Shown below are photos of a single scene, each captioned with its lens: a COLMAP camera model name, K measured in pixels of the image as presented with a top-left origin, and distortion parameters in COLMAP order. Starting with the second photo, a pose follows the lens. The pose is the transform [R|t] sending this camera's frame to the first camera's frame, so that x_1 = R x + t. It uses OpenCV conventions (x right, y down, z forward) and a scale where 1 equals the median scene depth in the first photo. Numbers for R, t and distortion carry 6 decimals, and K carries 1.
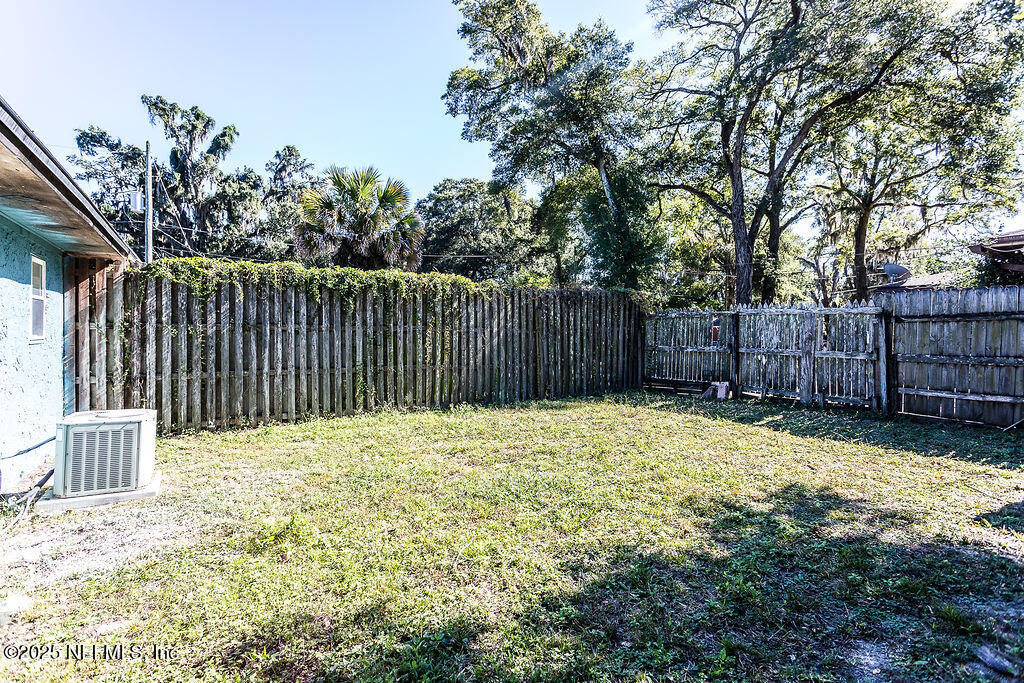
lens RADIAL K [[497.3, 0, 510.8], [0, 497.3, 335.0], [0, 0, 1]] dist [-0.002763, -0.000244]
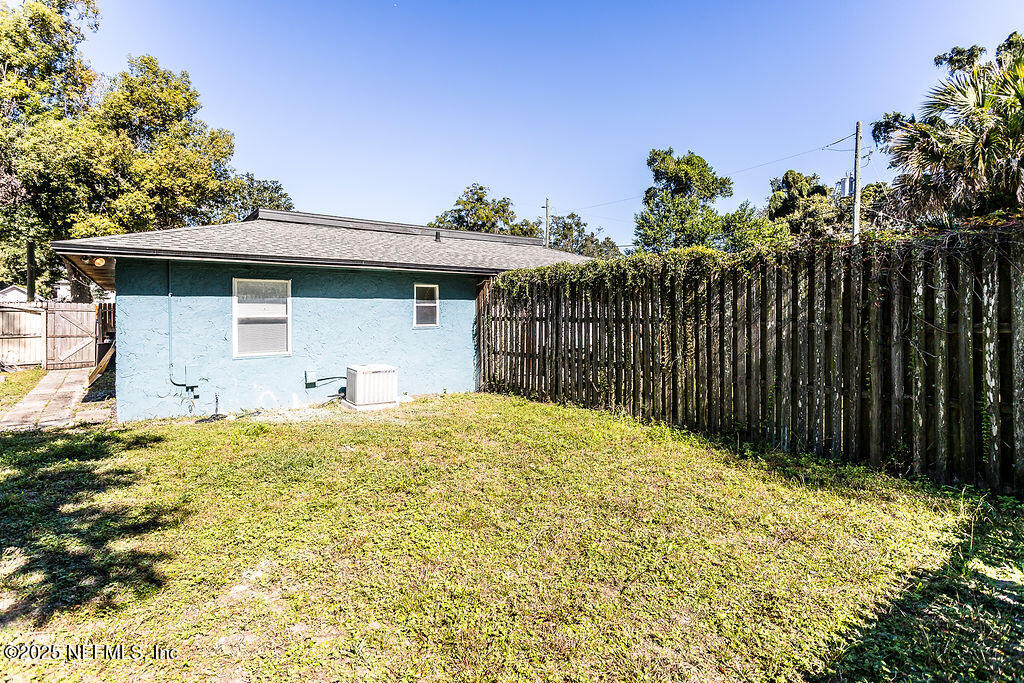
lens RADIAL K [[497.3, 0, 497.1], [0, 497.3, 316.8], [0, 0, 1]] dist [-0.002763, -0.000244]
pose [[0.065786, 0.003642, -0.997827, 0.544132], [-0.004279, 0.999985, 0.003368, -0.019984], [0.997825, 0.004048, 0.065801, 0.616811]]
